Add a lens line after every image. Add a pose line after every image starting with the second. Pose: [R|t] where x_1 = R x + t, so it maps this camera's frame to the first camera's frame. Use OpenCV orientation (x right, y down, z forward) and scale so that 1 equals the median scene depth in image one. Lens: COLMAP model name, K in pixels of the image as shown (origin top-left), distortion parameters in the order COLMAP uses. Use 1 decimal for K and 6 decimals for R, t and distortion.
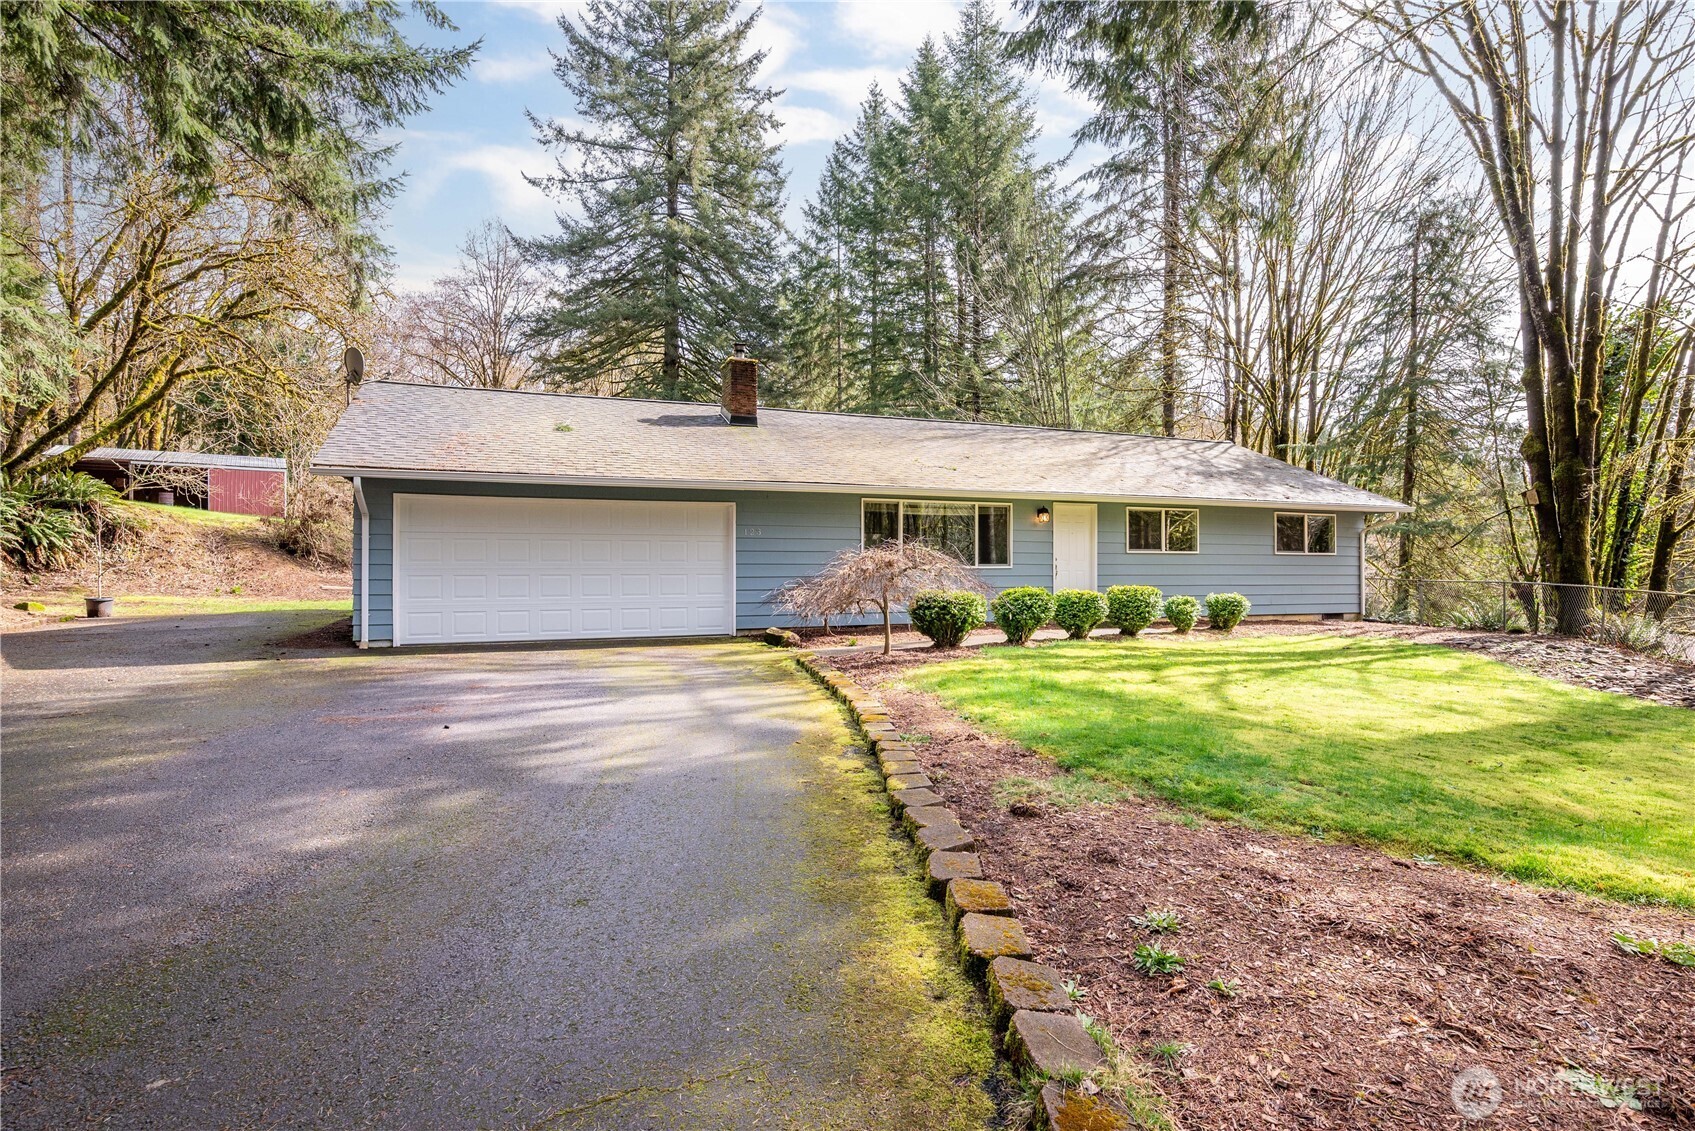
lens RADIAL K [[840.8, 0, 846.5], [0, 840.8, 563.8], [0, 0, 1]] dist [-0.003484, 0.000499]
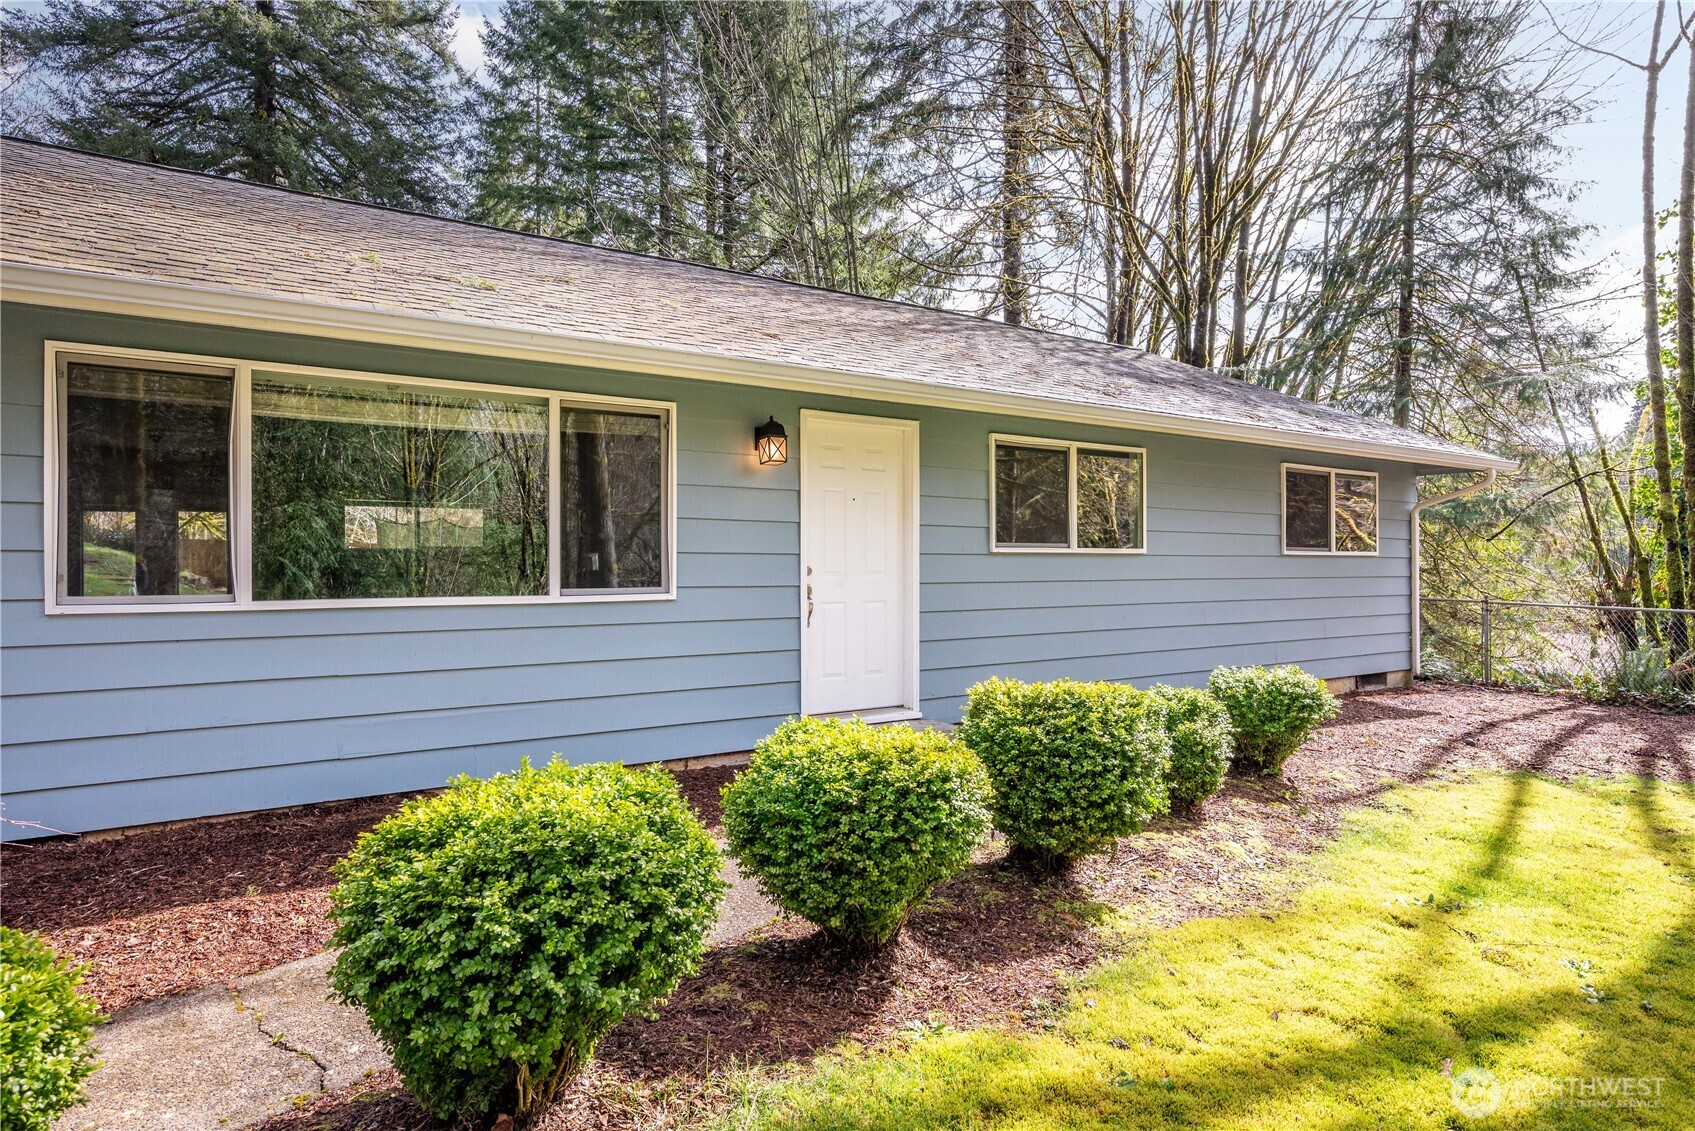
lens RADIAL K [[1011.6, 0, 846.4], [0, 1011.6, 561.3], [0, 0, 1]] dist [-0.007465, -0.001402]
pose [[0.971837, -0.001384, 0.235650, 0.144820], [0.000938, 0.999998, 0.002003, -0.009242], [-0.235653, -0.001726, 0.971836, 0.513311]]
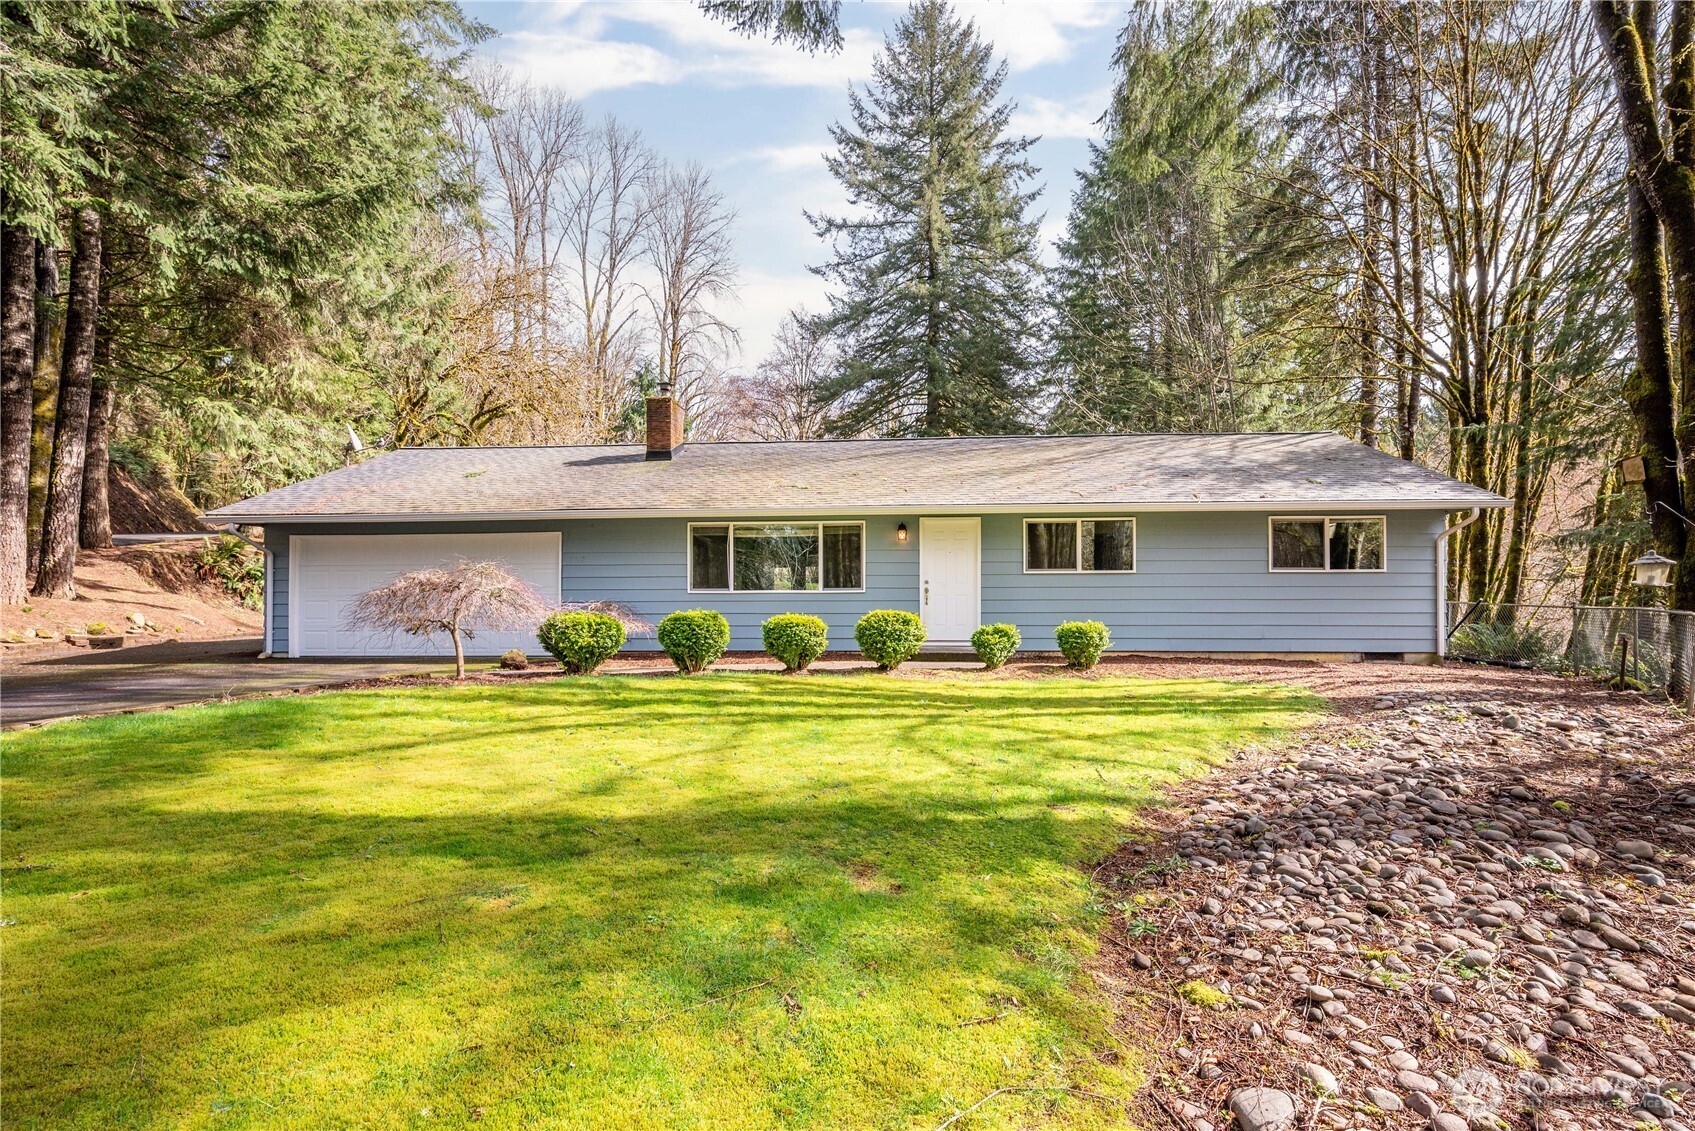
lens RADIAL K [[755.7, 0, 870.0], [0, 755.7, 594.8], [0, 0, 1]] dist [0.002514, -0.001146]
pose [[0.904074, -0.005066, -0.427346, 0.471832], [0.005649, 0.999984, 0.000095, 0.006774], [0.427339, -0.002500, 0.904088, 0.226119]]
